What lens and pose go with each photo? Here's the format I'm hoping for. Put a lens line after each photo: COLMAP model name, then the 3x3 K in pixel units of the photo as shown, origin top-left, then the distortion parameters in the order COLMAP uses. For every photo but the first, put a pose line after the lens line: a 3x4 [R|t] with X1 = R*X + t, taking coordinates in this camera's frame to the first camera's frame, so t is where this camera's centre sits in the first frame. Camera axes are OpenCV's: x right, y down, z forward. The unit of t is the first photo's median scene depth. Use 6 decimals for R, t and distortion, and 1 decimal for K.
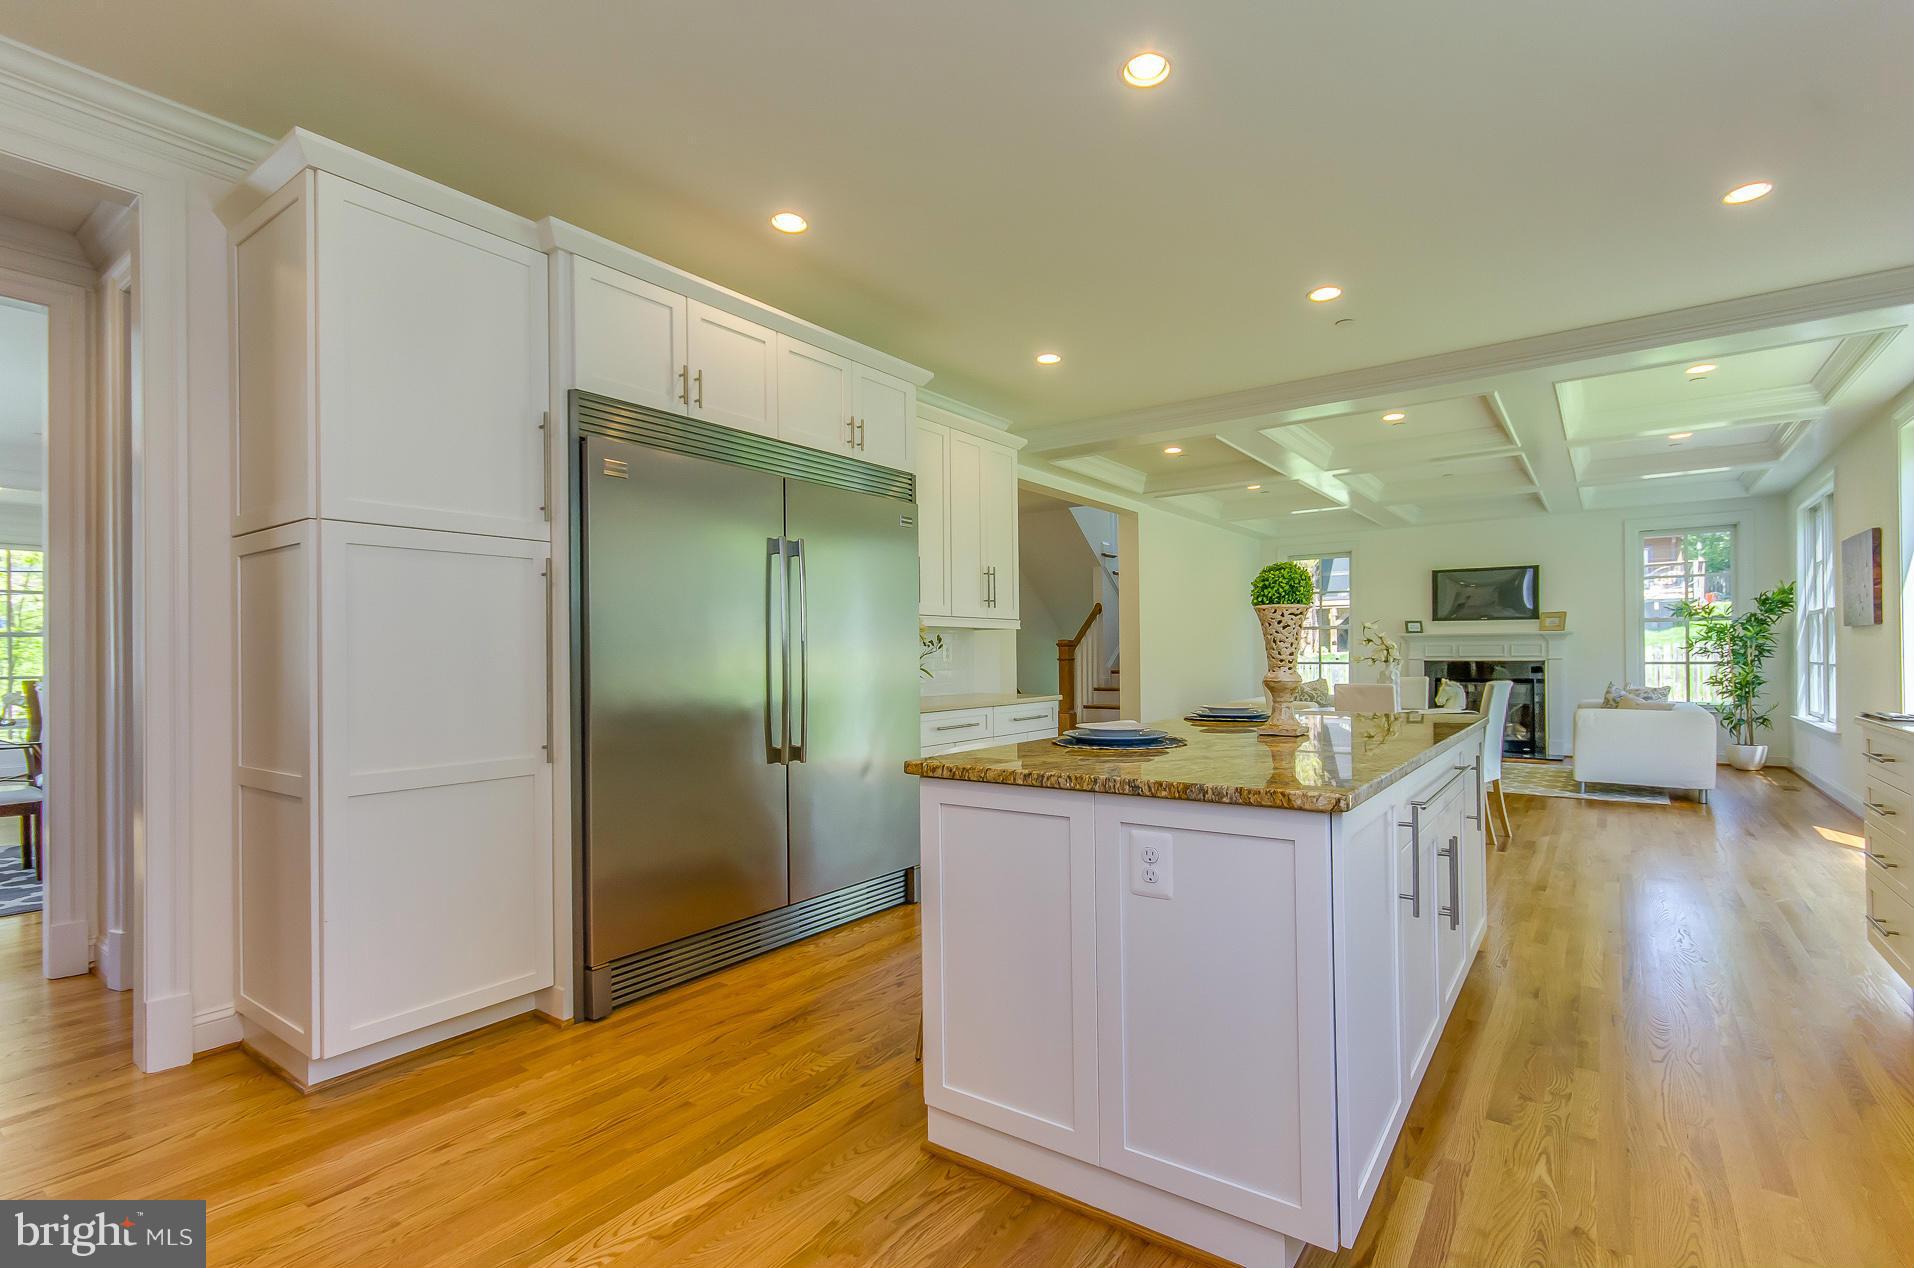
lens RADIAL K [[877.8, 0, 985.1], [0, 877.8, 651.0], [0, 0, 1]] dist [0.000367, -0.001172]
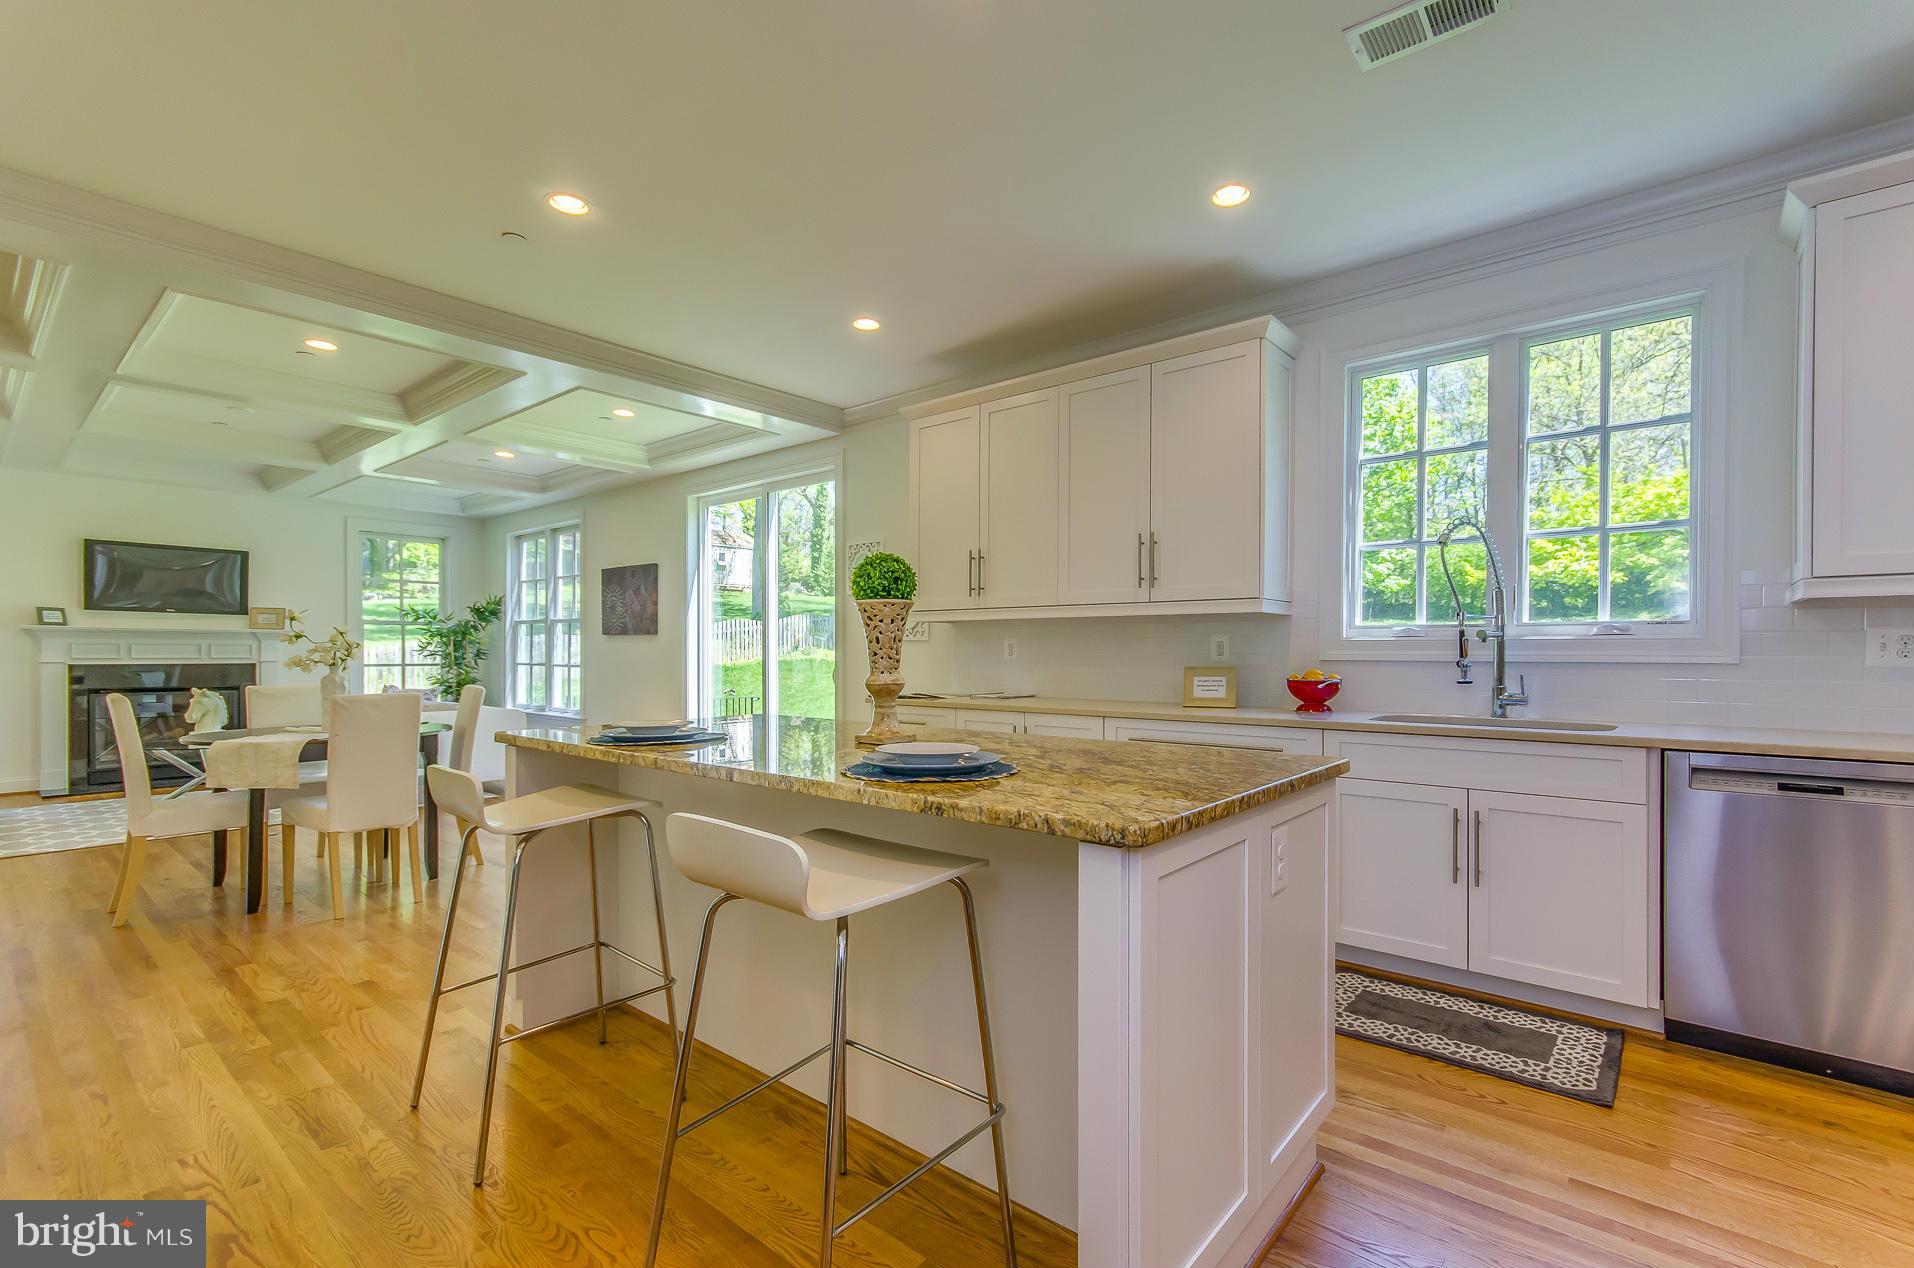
lens RADIAL K [[839.3, 0, 982.8], [0, 839.3, 649.4], [0, 0, 1]] dist [0.001064, -0.000207]
pose [[0.062002, 0.011061, 0.998015, -0.168171], [-0.005608, 0.999927, -0.010734, 0.002335], [-0.998060, -0.004931, 0.062059, 0.270207]]
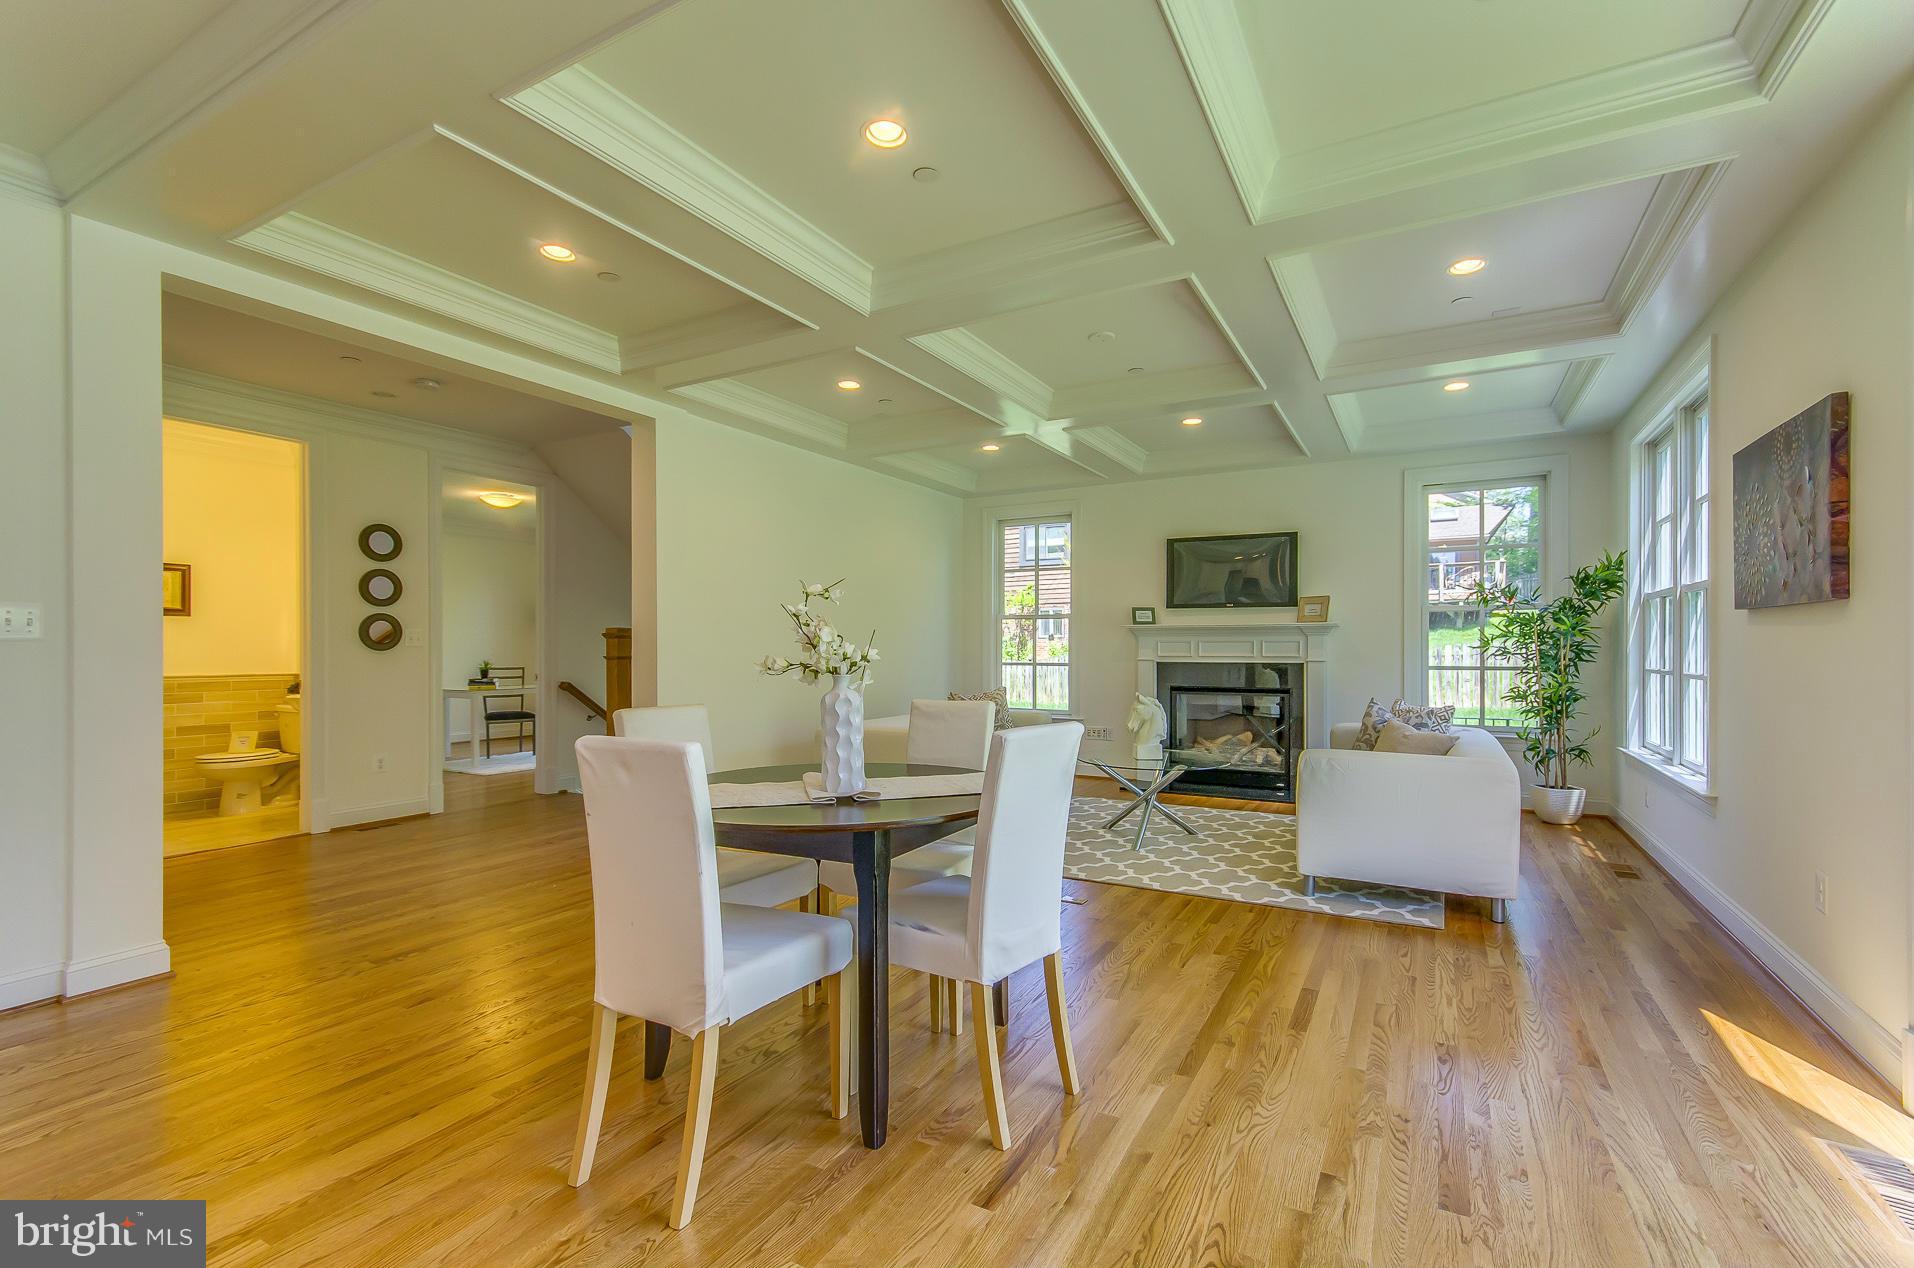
lens RADIAL K [[839.3, 0, 982.8], [0, 839.3, 649.4], [0, 0, 1]] dist [0.001064, -0.000207]
pose [[0.991488, 0.007496, 0.129979, 0.330367], [-0.007981, 0.999963, 0.003209, -0.000912], [-0.129950, -0.004219, 0.991512, 0.401586]]
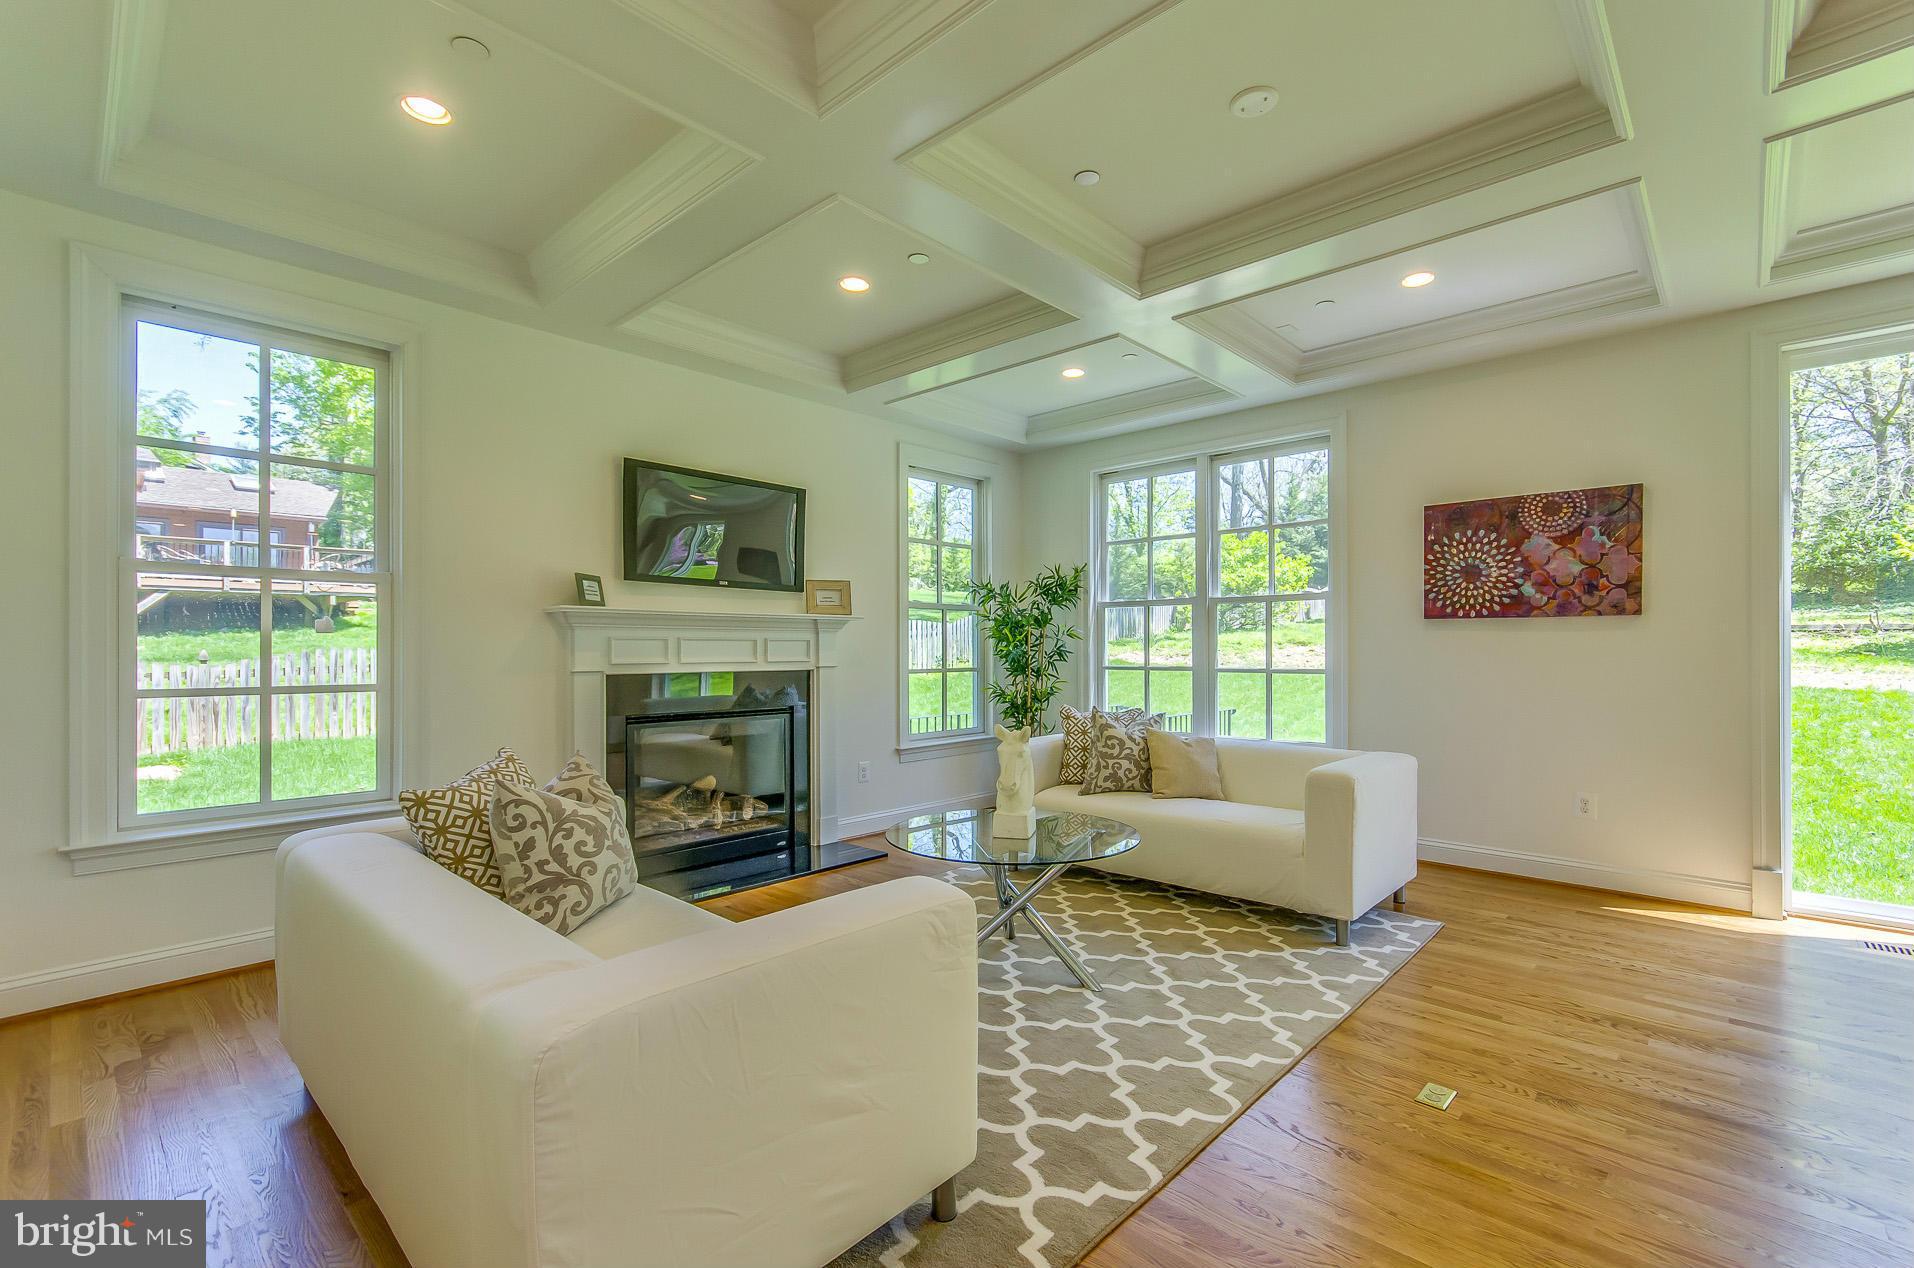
lens RADIAL K [[839.3, 0, 982.8], [0, 839.3, 649.4], [0, 0, 1]] dist [0.001064, -0.000207]
pose [[0.108328, 0.009087, 0.994074, 0.163745], [0.000467, 0.999958, -0.009192, 0.003552], [-0.994115, 0.001460, 0.108319, 0.978290]]
